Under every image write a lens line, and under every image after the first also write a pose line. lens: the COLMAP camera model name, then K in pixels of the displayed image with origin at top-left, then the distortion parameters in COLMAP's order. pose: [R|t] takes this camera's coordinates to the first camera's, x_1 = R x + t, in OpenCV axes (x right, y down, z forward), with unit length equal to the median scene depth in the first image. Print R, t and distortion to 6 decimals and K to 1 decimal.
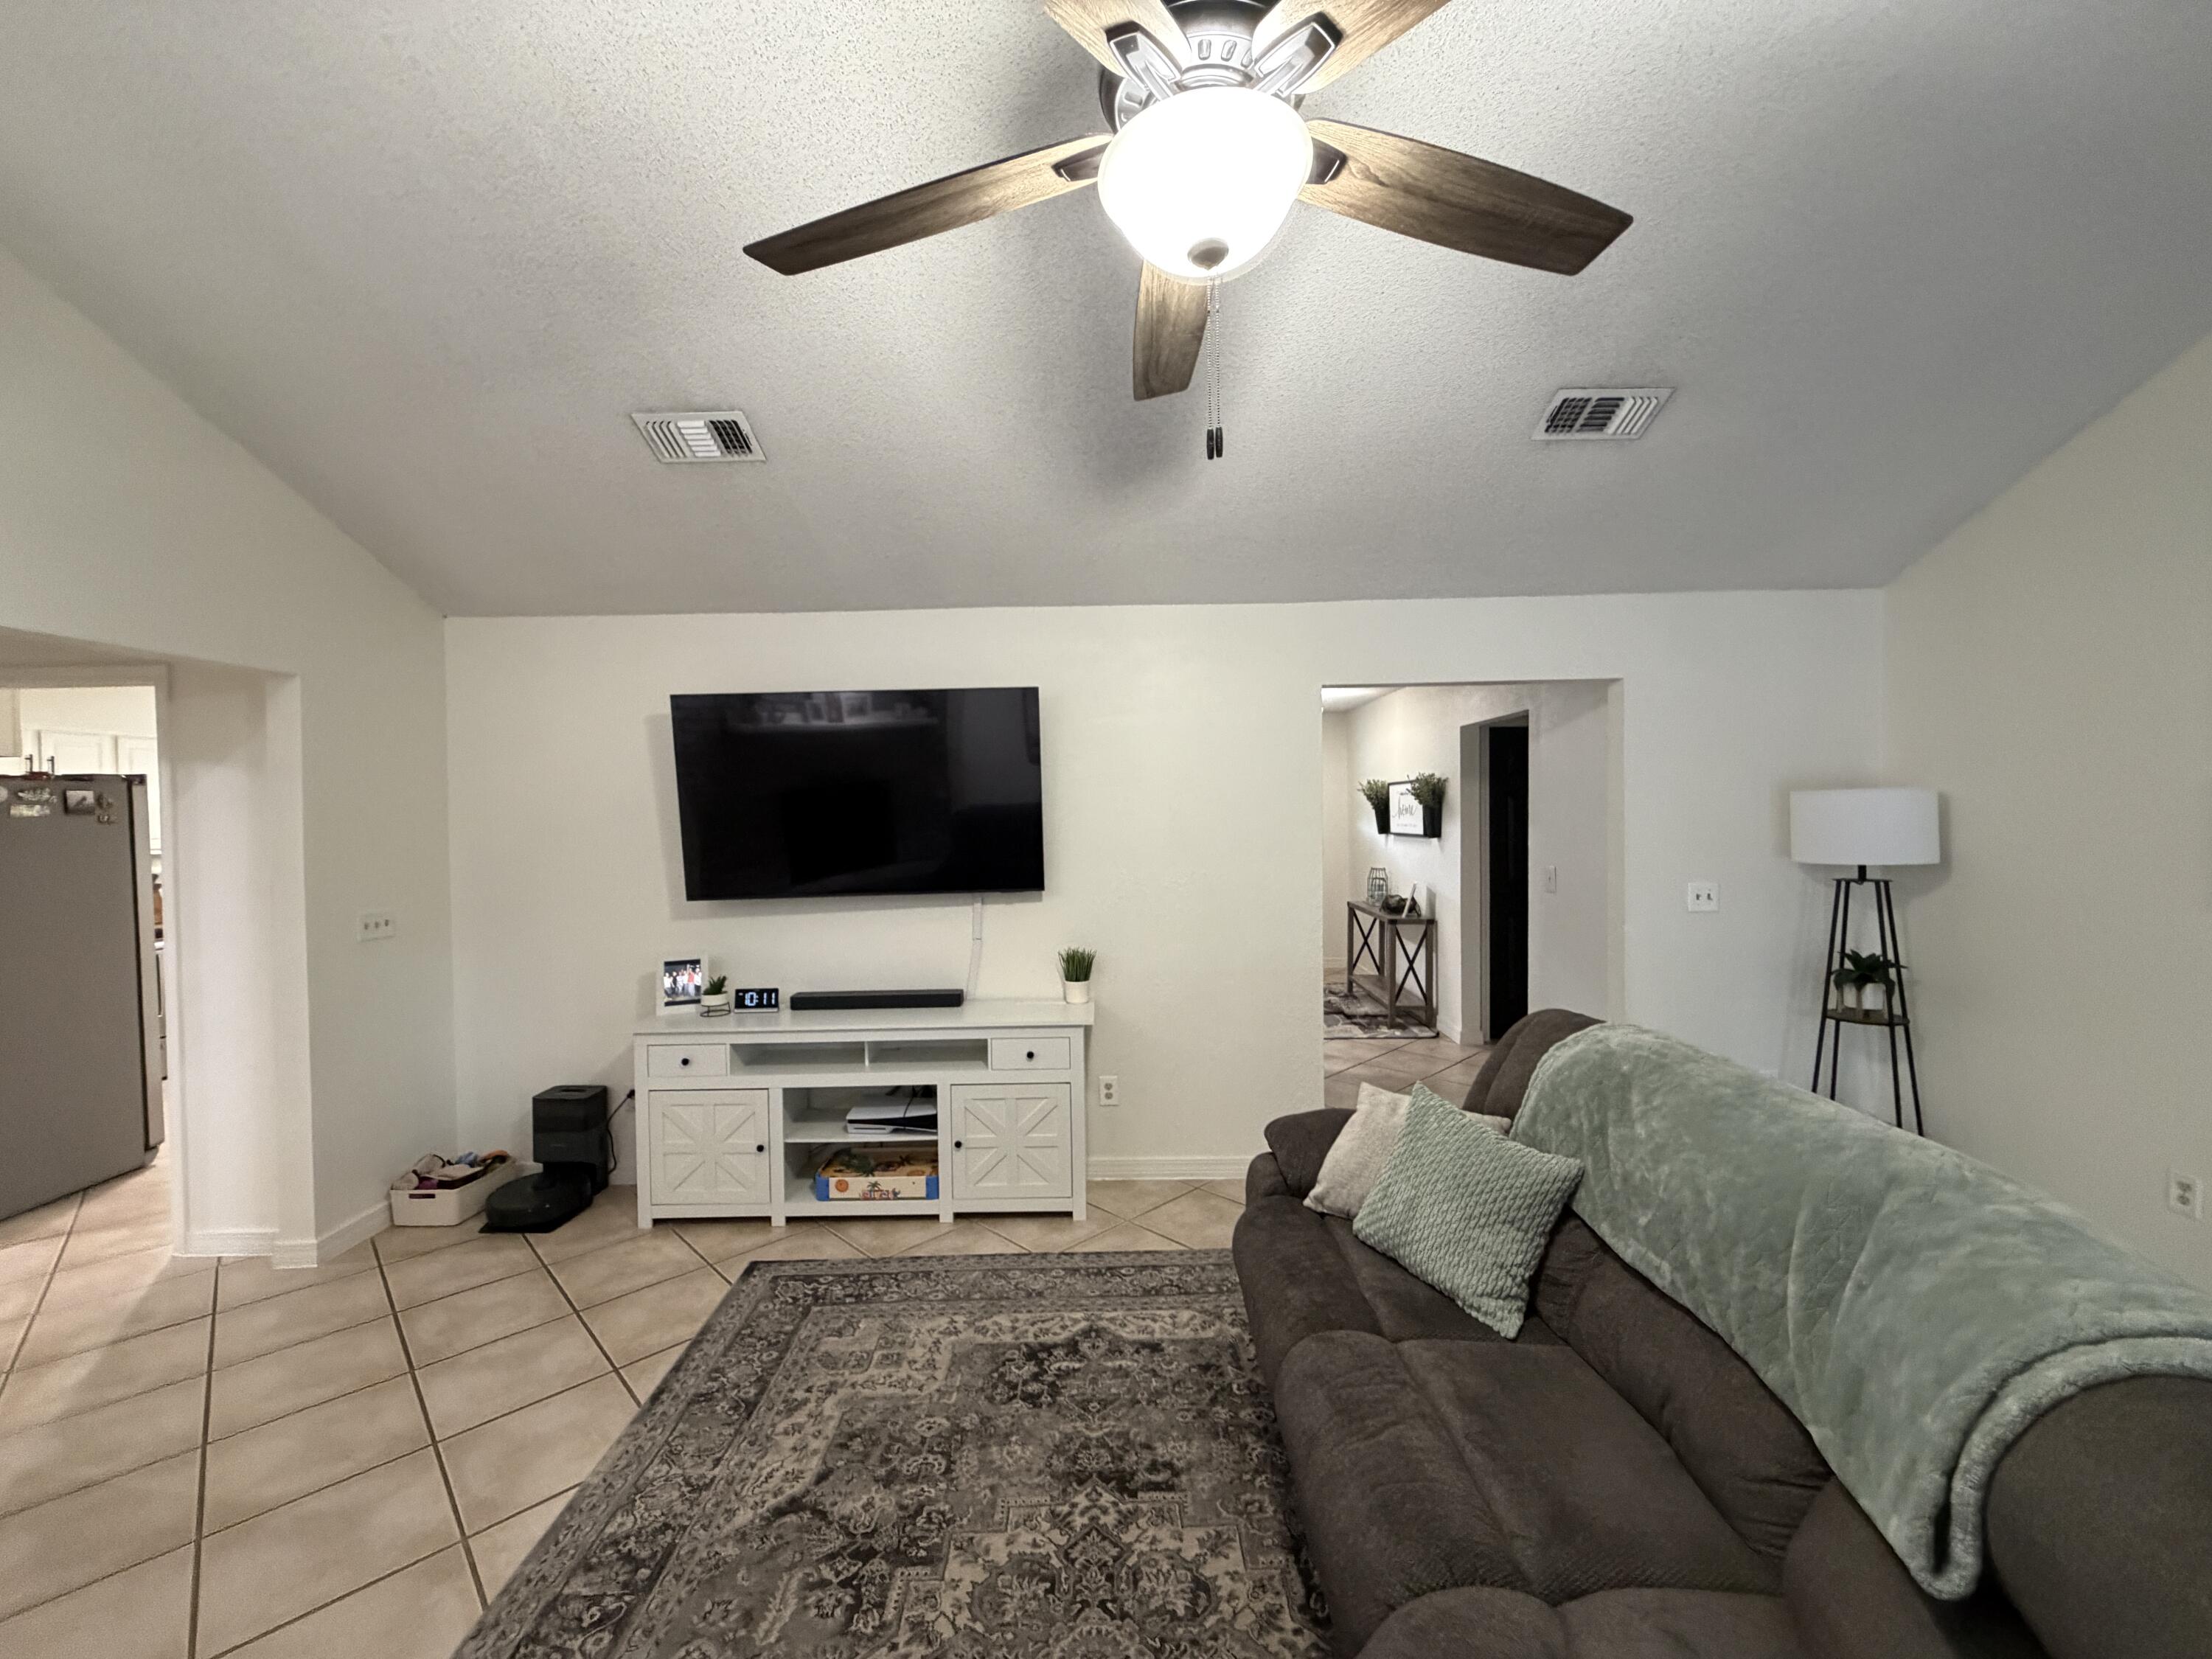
lens RADIAL K [[882.7, 0, 1101.0], [0, 882.7, 830.2], [0, 0, 1]] dist [0.000683, 0.000437]
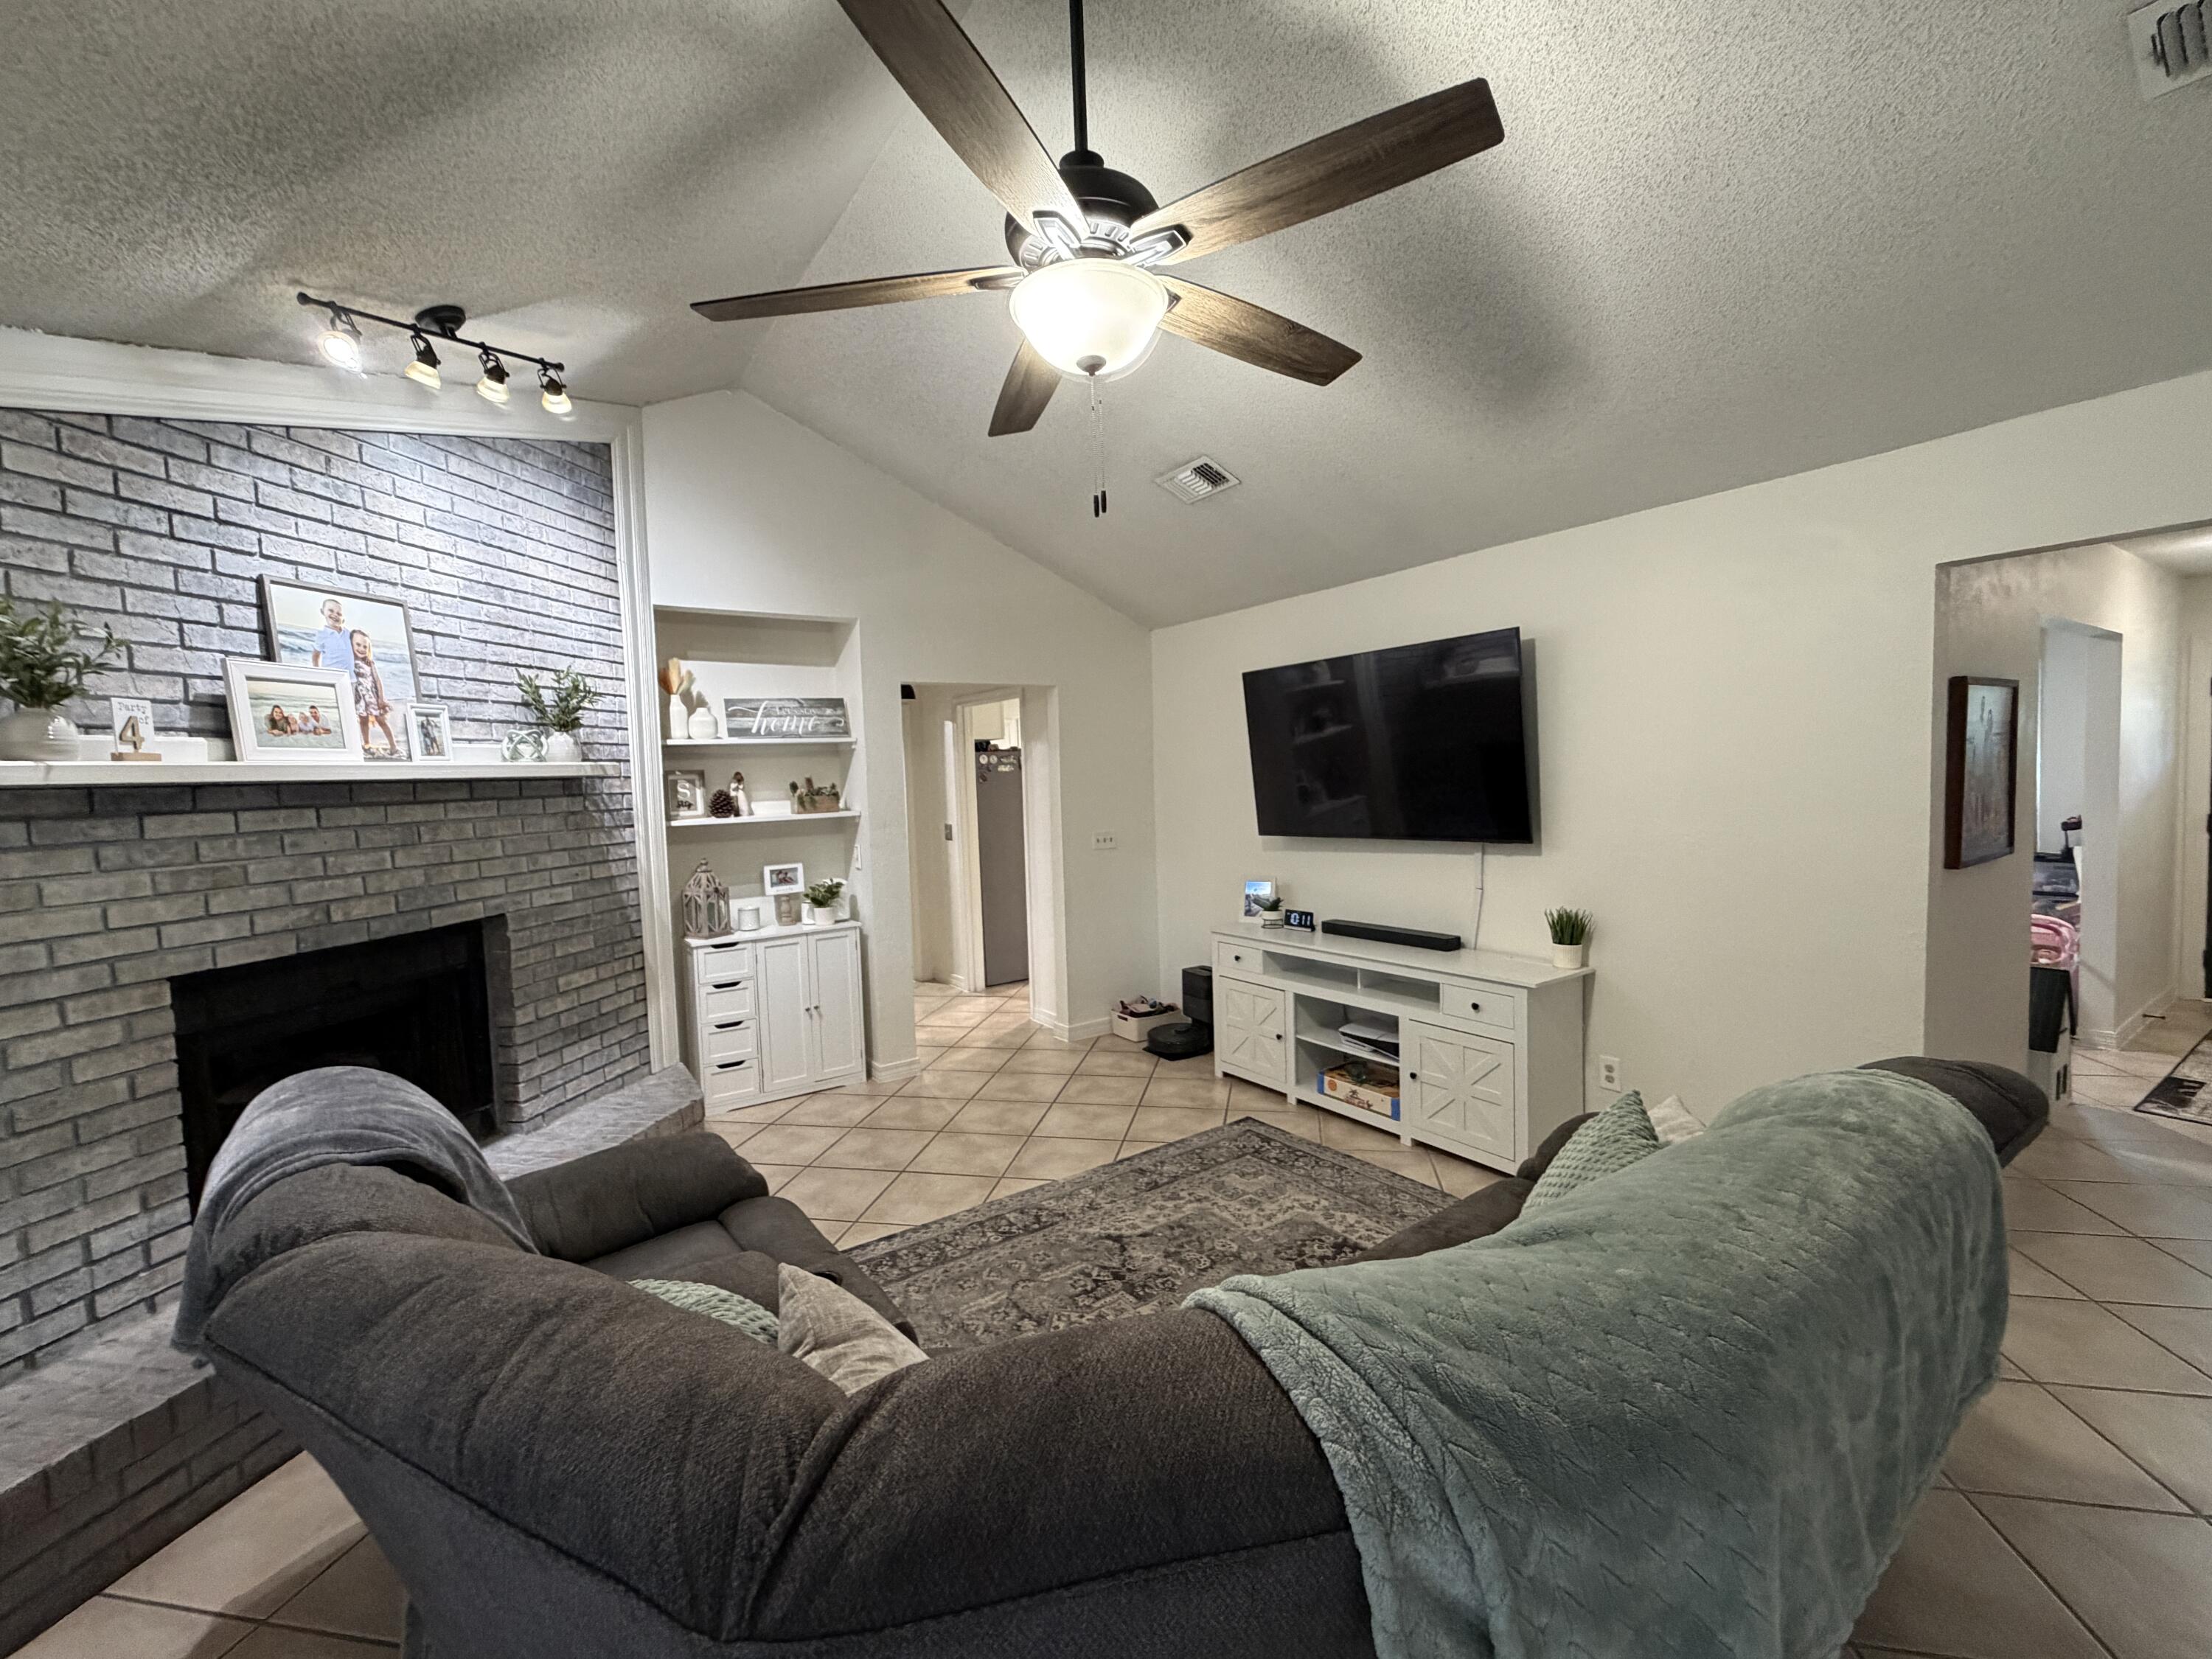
lens RADIAL K [[926.8, 0, 1106.0], [0, 926.8, 829.5], [0, 0, 1]] dist [-0.000296, 0.000070]
pose [[0.572258, 0.045323, -0.818820, 0.524148], [0.008147, 0.998108, 0.060940, -0.011438], [0.820033, -0.041544, 0.570806, 0.070864]]
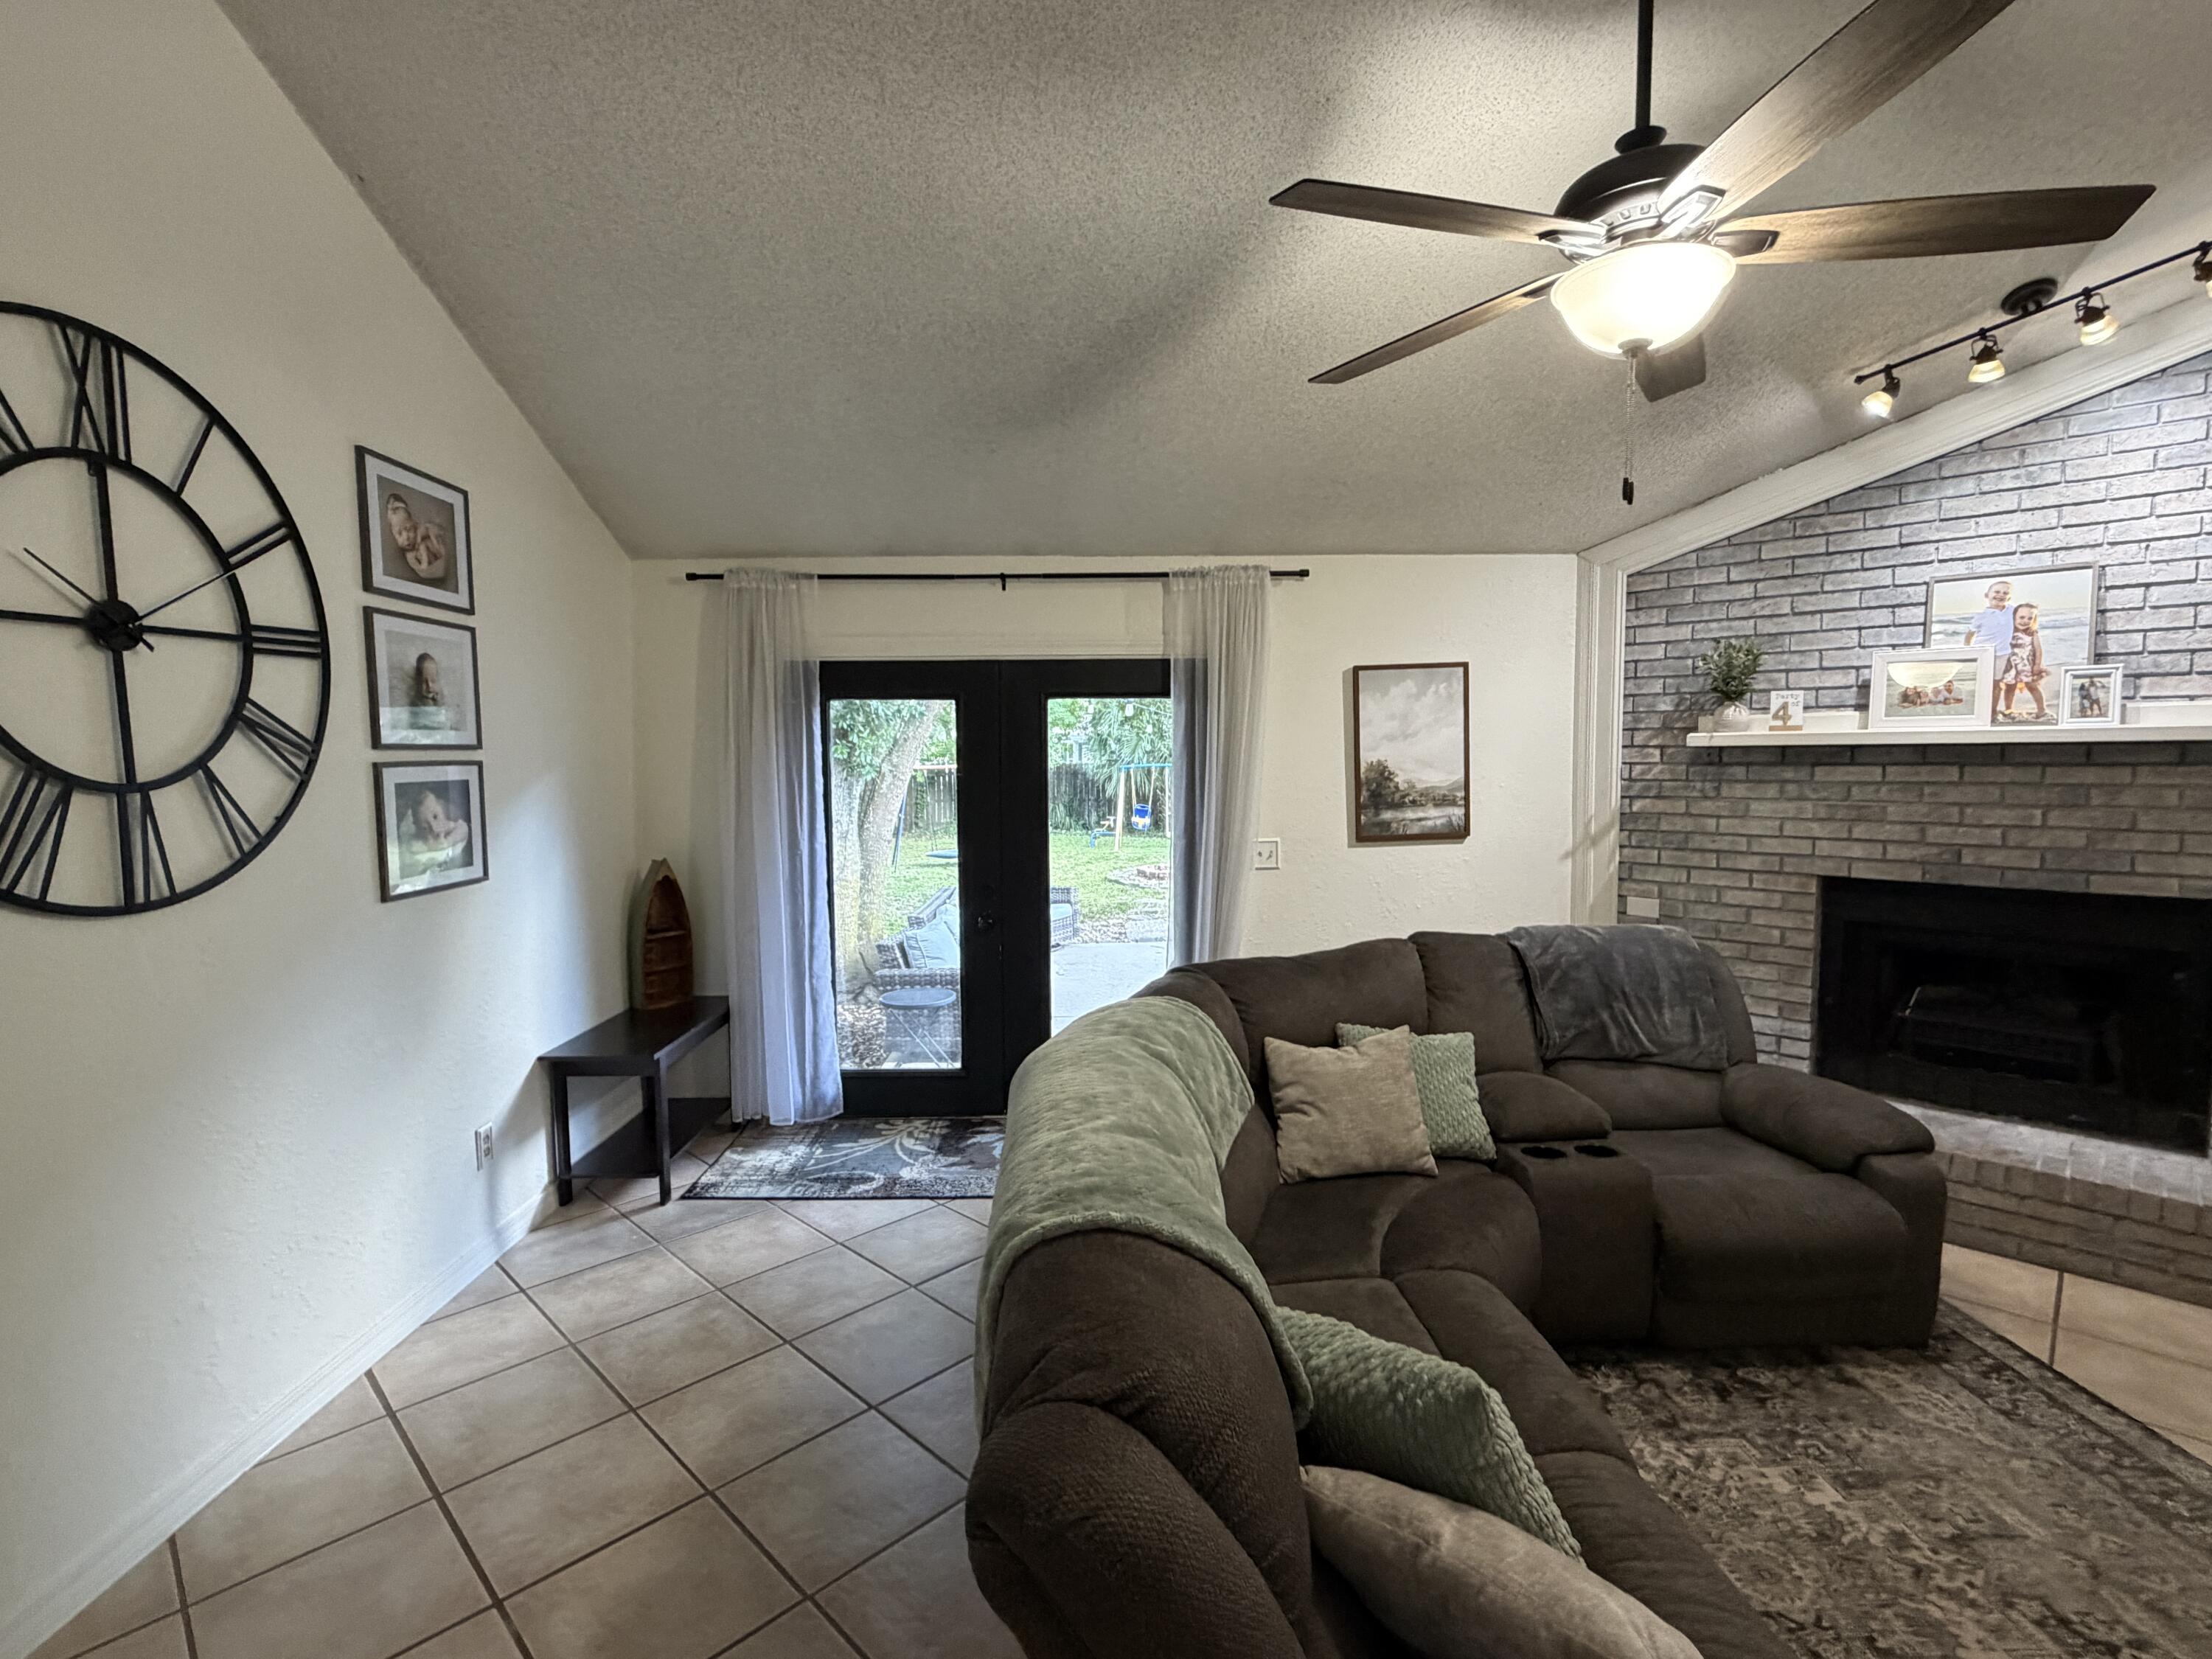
lens RADIAL K [[1045.2, 0, 1106.8], [0, 1045.2, 830.7], [0, 0, 1]] dist [-0.000689, 0.000101]
pose [[-0.999208, 0.025284, -0.030725, 0.382300], [0.022231, 0.995138, 0.095945, -0.042547], [0.033002, 0.095186, -0.994912, 1.016890]]
